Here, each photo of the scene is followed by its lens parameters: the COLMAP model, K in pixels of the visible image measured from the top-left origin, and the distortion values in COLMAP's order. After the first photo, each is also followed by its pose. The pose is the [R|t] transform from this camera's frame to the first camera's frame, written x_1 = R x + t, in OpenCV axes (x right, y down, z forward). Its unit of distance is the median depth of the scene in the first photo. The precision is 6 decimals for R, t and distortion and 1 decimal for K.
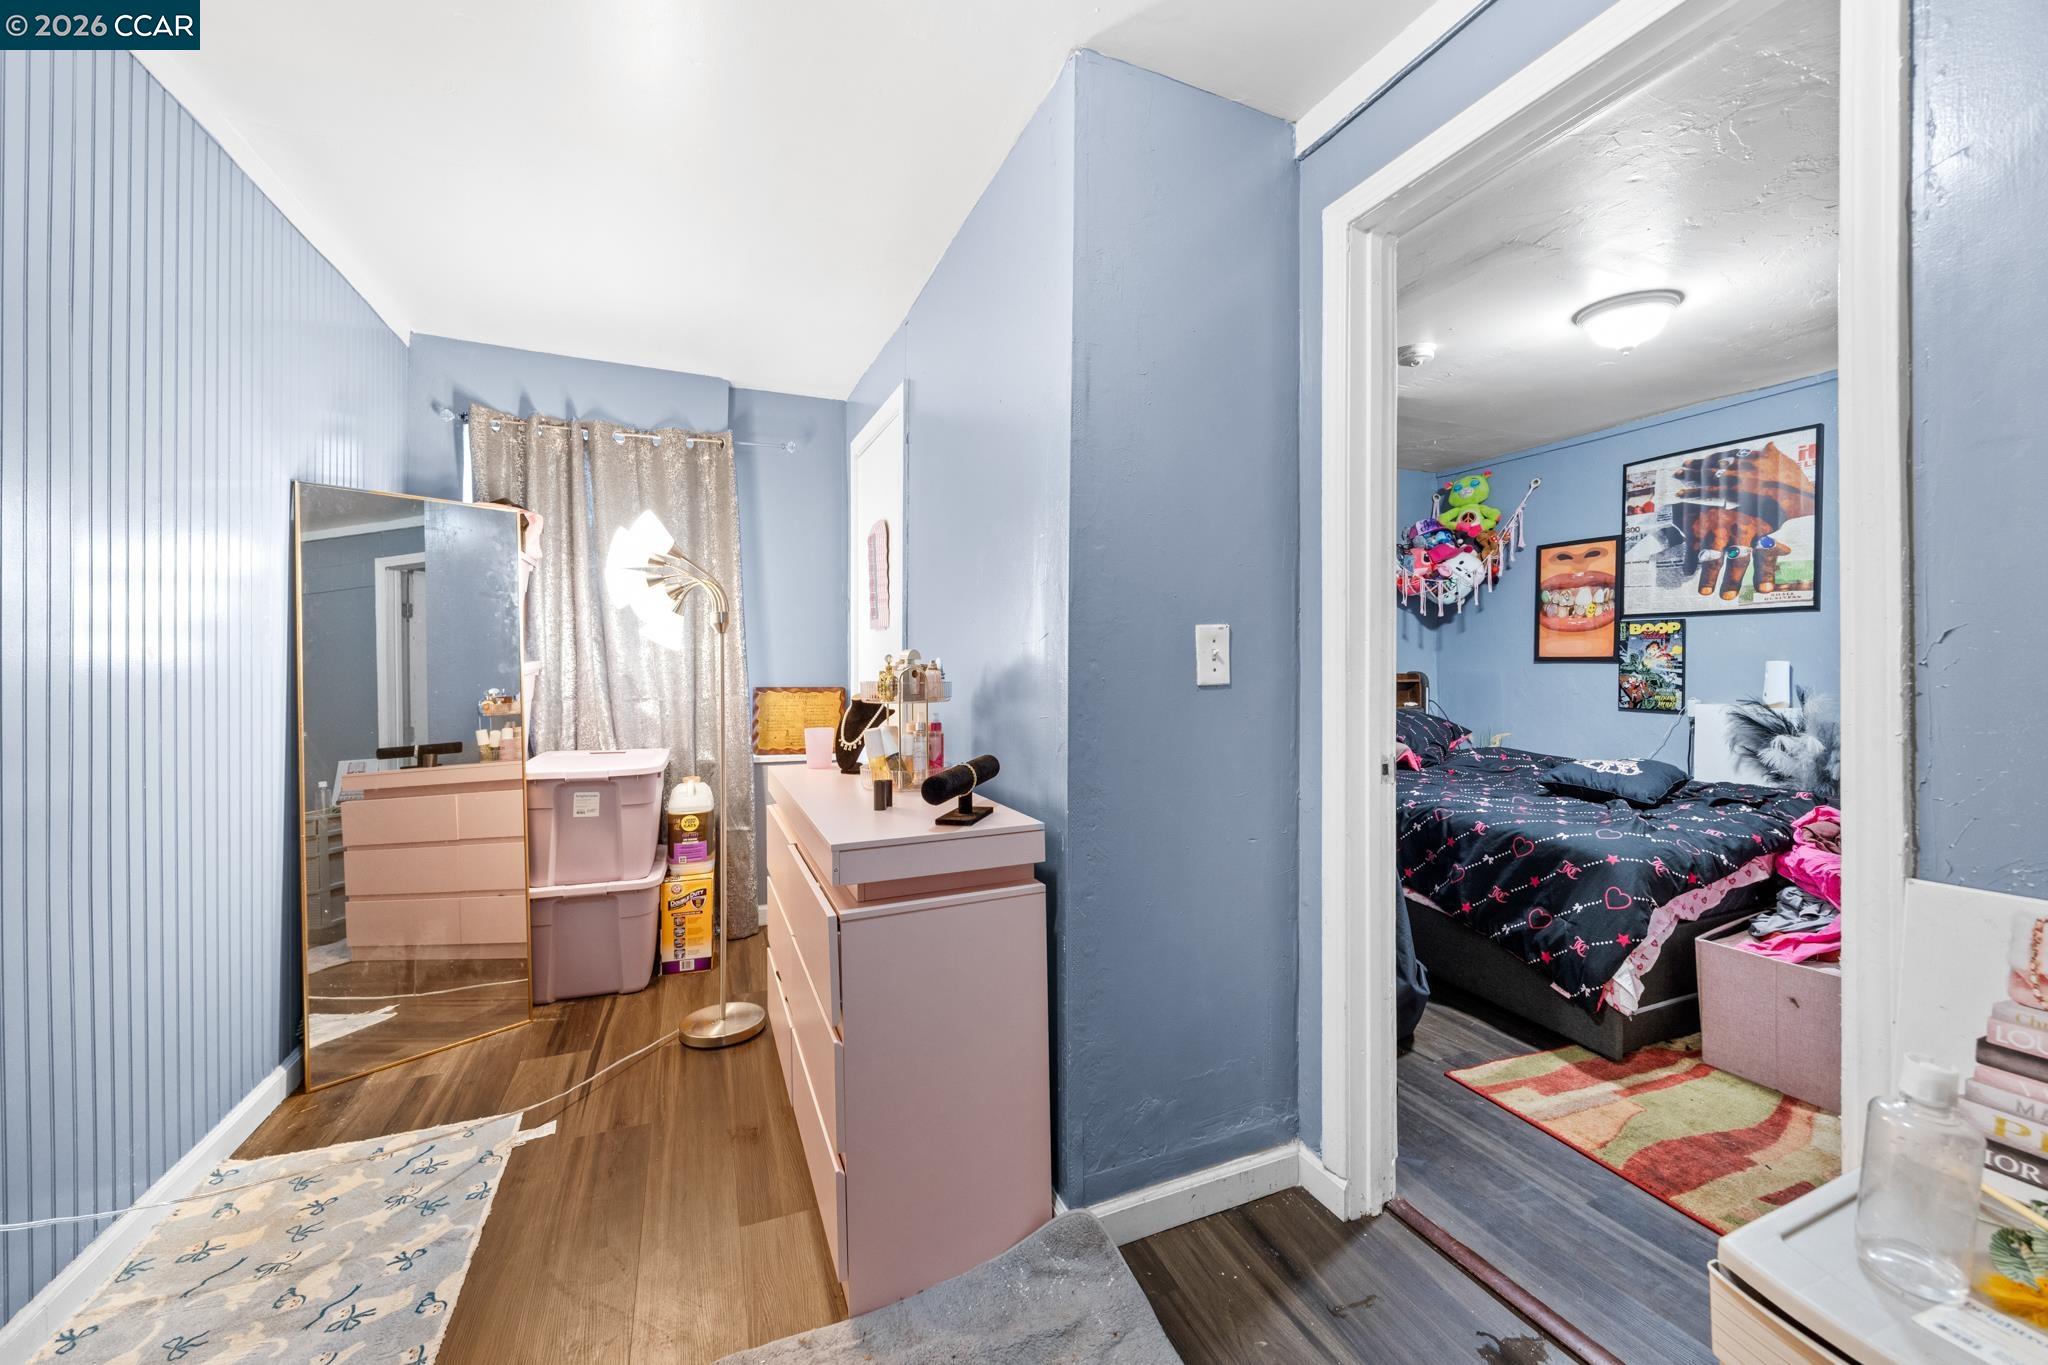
lens RADIAL K [[788.2, 0, 1109.4], [0, 788.2, 667.2], [0, 0, 1]] dist [-0.005065, 0.001413]
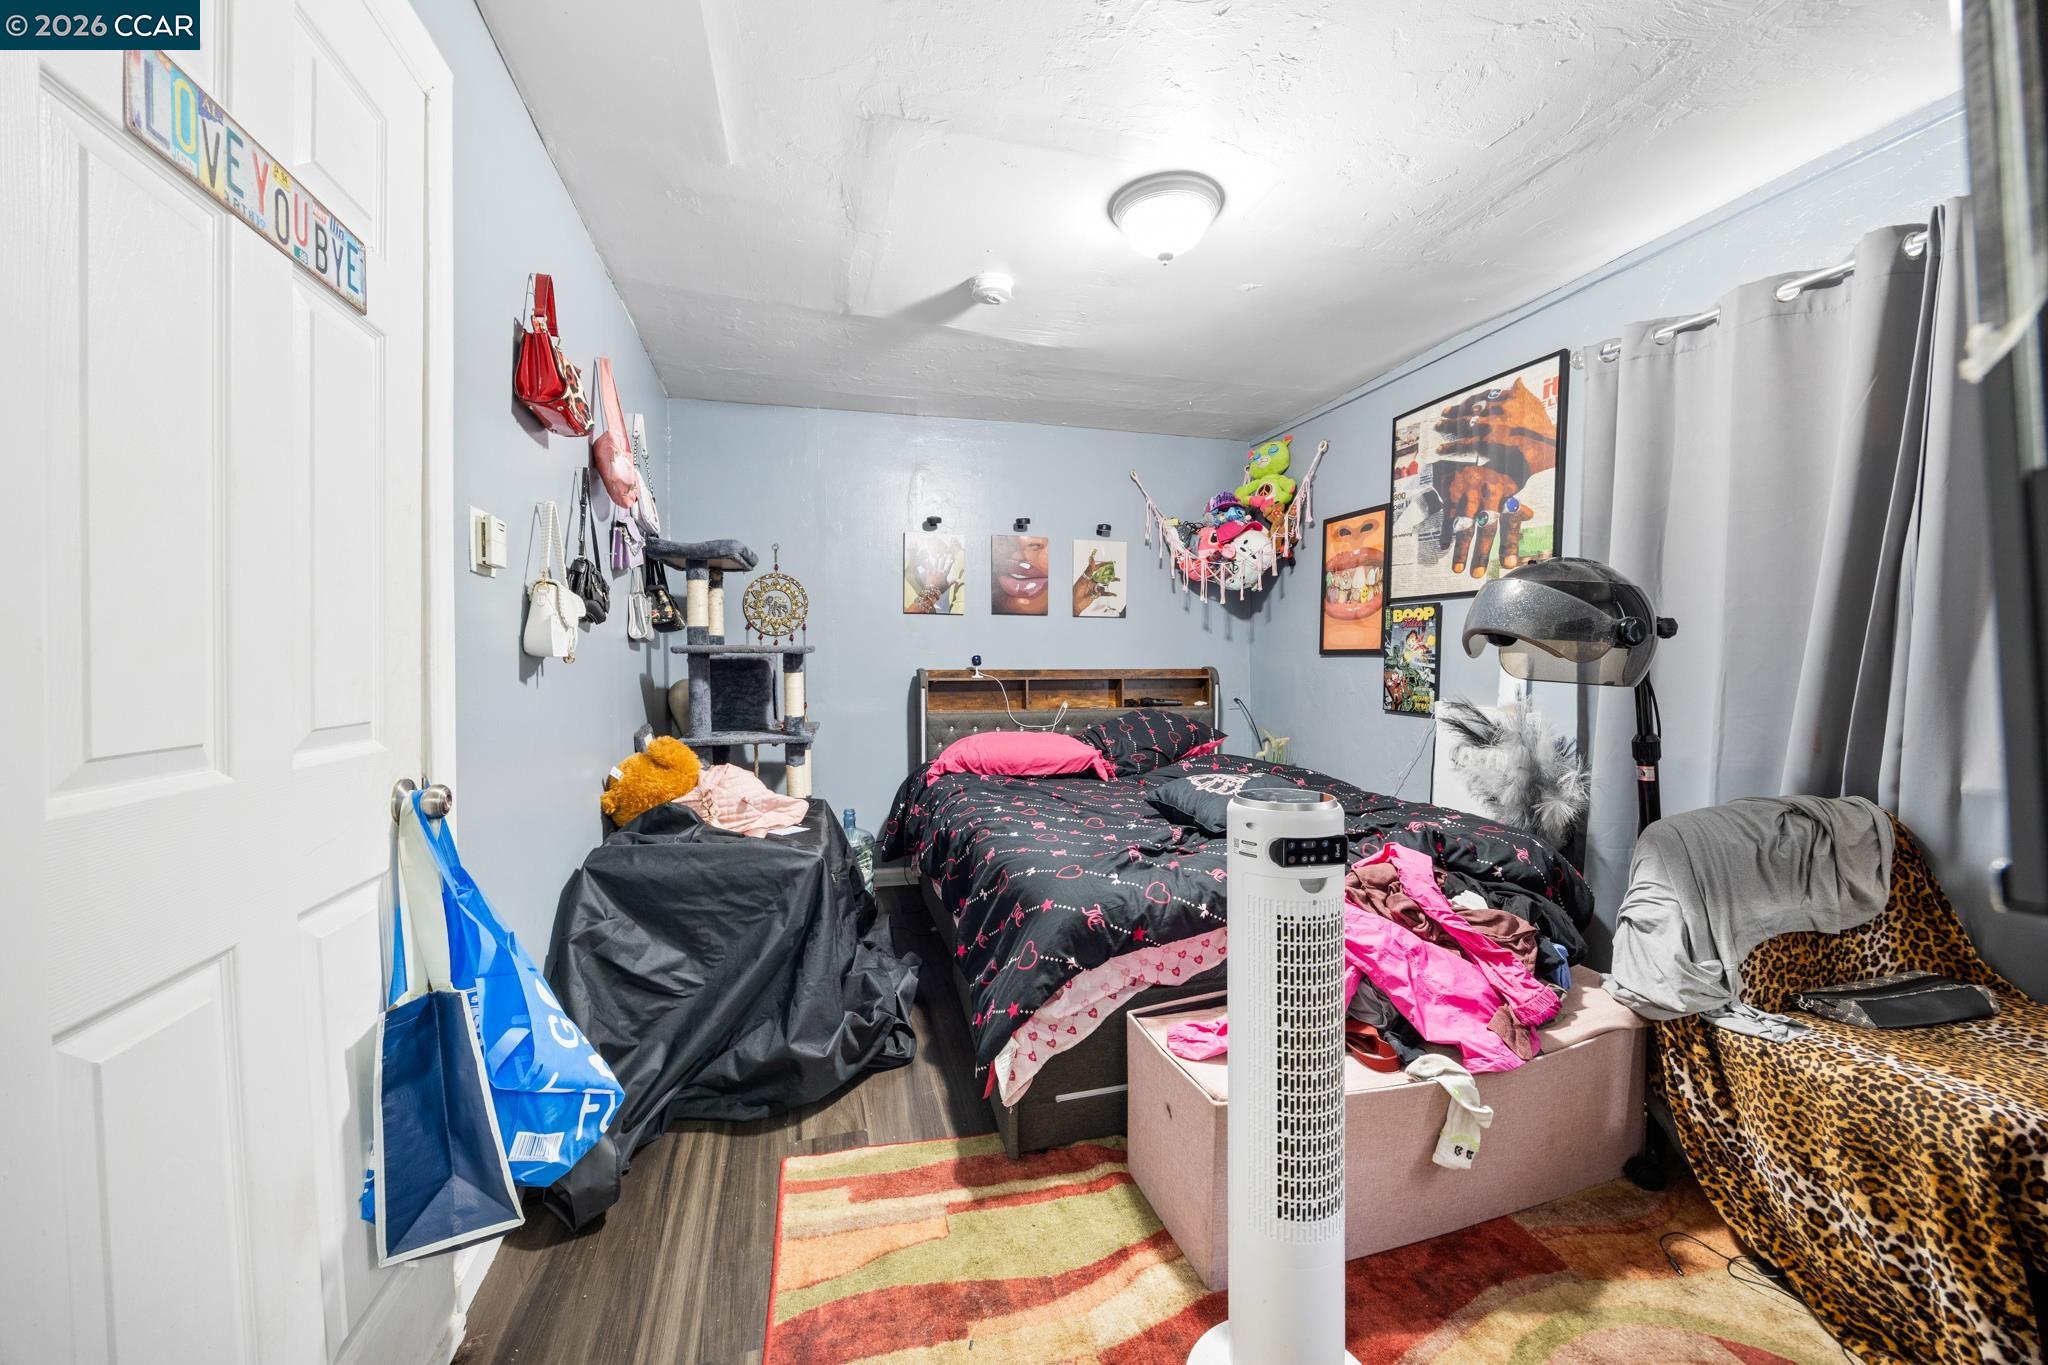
lens RADIAL K [[788.2, 0, 1027.7], [0, 788.2, 681.2], [0, 0, 1]] dist [-0.005065, 0.001413]
pose [[0.990534, 0.000357, -0.137270, 0.414243], [0.003019, 0.999698, 0.024384, -0.000548], [0.137238, -0.024567, 0.990233, 0.122725]]
